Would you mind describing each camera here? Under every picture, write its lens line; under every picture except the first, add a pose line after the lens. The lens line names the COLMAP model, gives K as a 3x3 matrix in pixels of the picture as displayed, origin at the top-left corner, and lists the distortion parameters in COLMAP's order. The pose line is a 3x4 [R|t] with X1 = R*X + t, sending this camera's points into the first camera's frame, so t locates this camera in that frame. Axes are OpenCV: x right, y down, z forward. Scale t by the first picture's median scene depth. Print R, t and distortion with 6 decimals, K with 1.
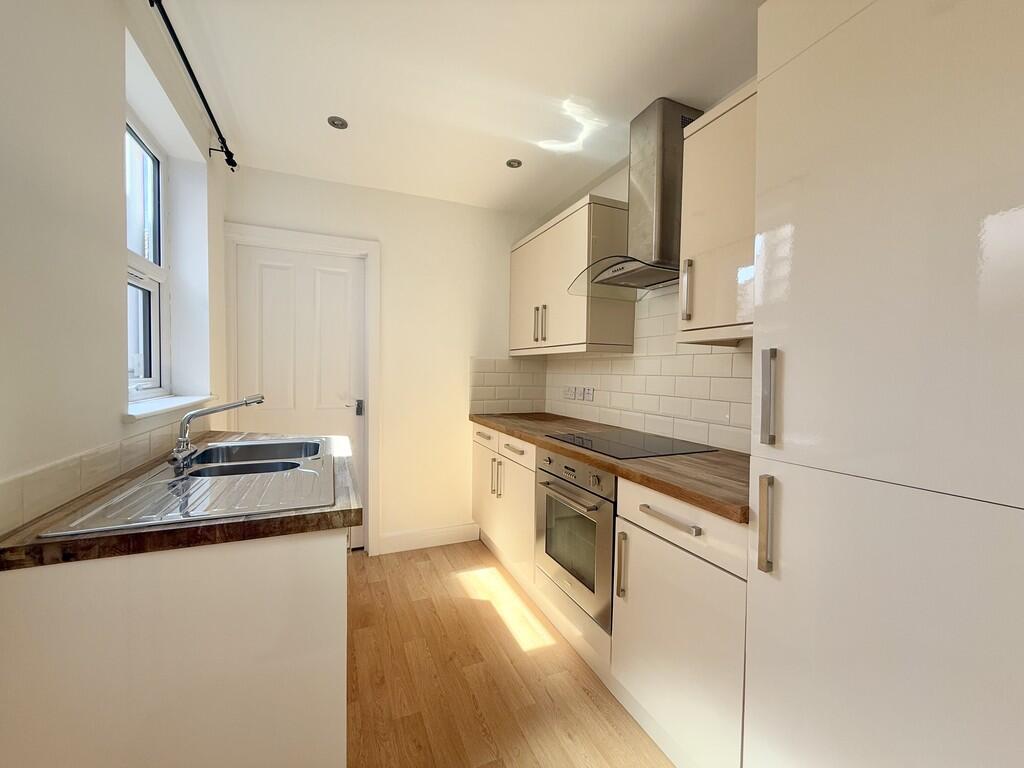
lens RADIAL K [[407.3, 0, 514.4], [0, 407.3, 383.8], [0, 0, 1]] dist [-0.009259, -0.000219]
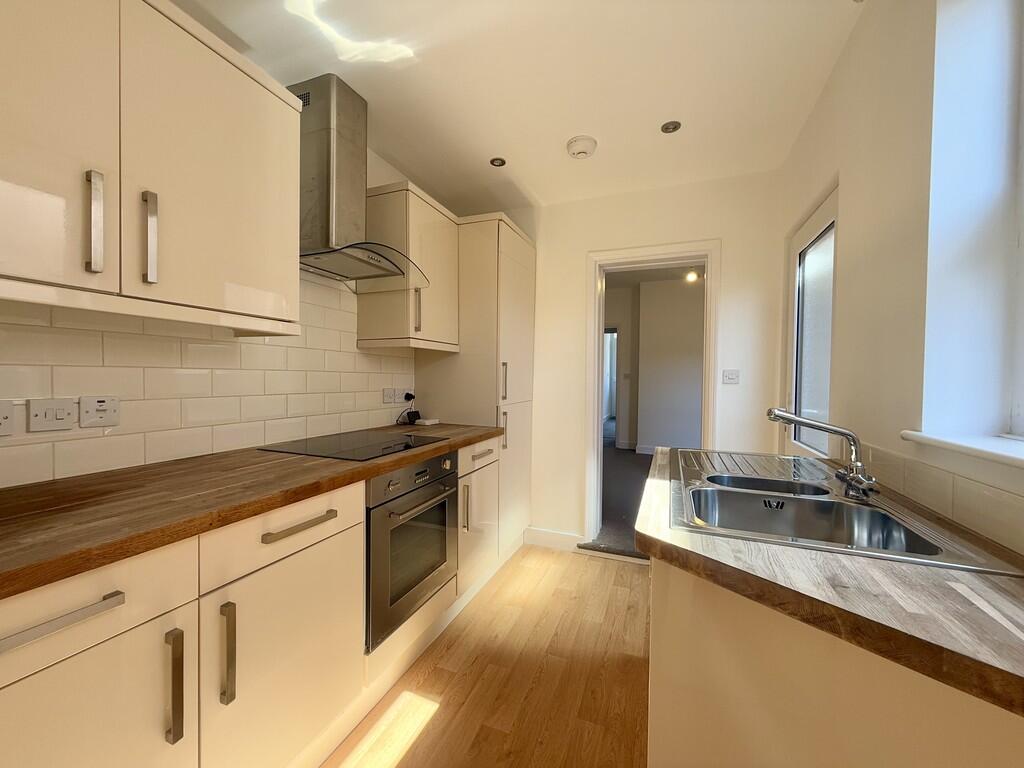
lens RADIAL K [[407.3, 0, 512.5], [0, 407.3, 382.0], [0, 0, 1]] dist [-0.009259, -0.000219]
pose [[-0.705685, -0.032552, 0.707778, -0.673702], [-0.001665, 0.999017, 0.044286, -0.040201], [-0.708524, 0.030074, -0.705046, 1.518120]]
